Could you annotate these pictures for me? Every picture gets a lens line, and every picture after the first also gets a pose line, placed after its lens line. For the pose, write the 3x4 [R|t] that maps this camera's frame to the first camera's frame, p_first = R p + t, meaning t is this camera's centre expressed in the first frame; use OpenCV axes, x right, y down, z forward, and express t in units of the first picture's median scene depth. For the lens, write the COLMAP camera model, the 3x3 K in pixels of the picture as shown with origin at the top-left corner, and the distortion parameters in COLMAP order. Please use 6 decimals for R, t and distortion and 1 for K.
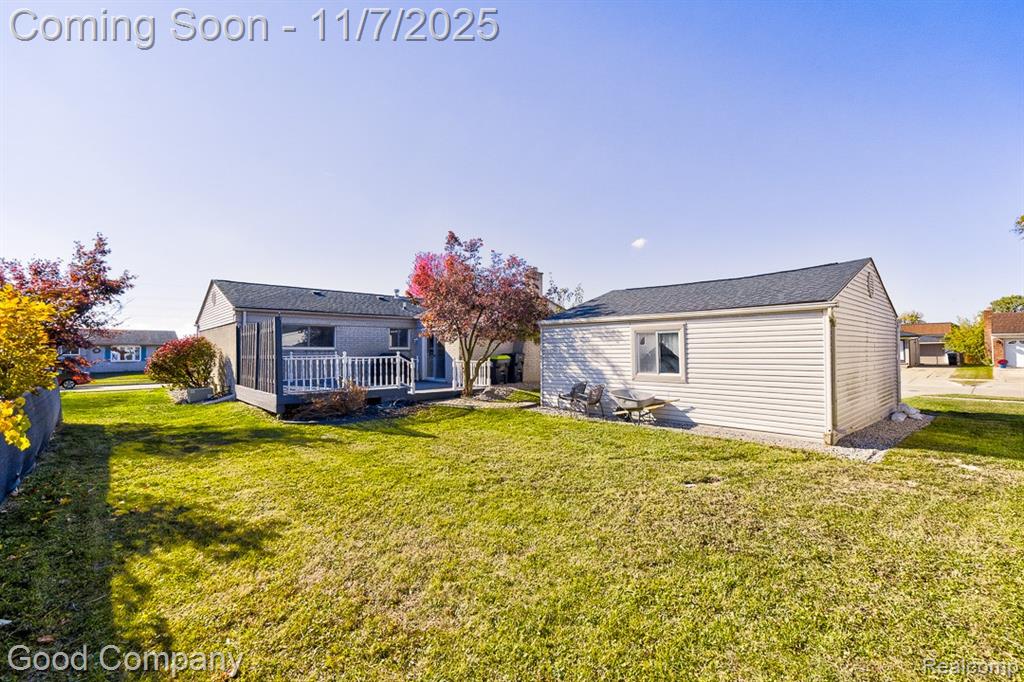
lens RADIAL K [[439.3, 0, 521.8], [0, 439.3, 340.4], [0, 0, 1]] dist [0.019354, 0.000296]
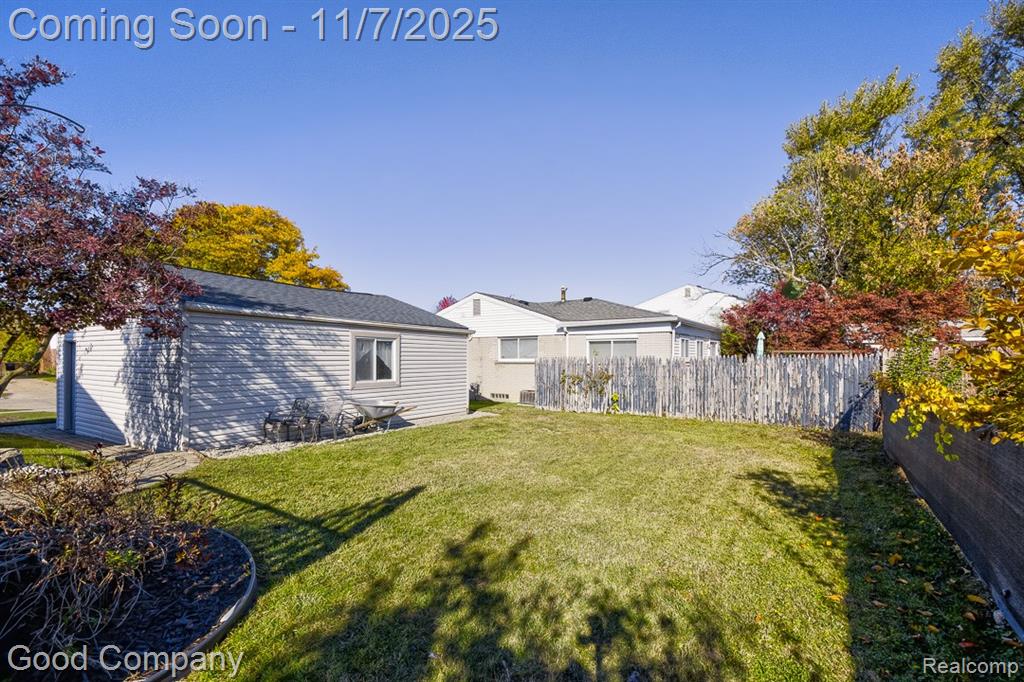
lens RADIAL K [[470.1, 0, 541.0], [0, 470.1, 359.2], [0, 0, 1]] dist [0.000962, -0.000211]
pose [[-0.272109, 0.005934, 0.962248, -0.632415], [-0.025829, 0.999576, -0.013468, 0.023752], [-0.961920, -0.028518, -0.271840, 0.701635]]
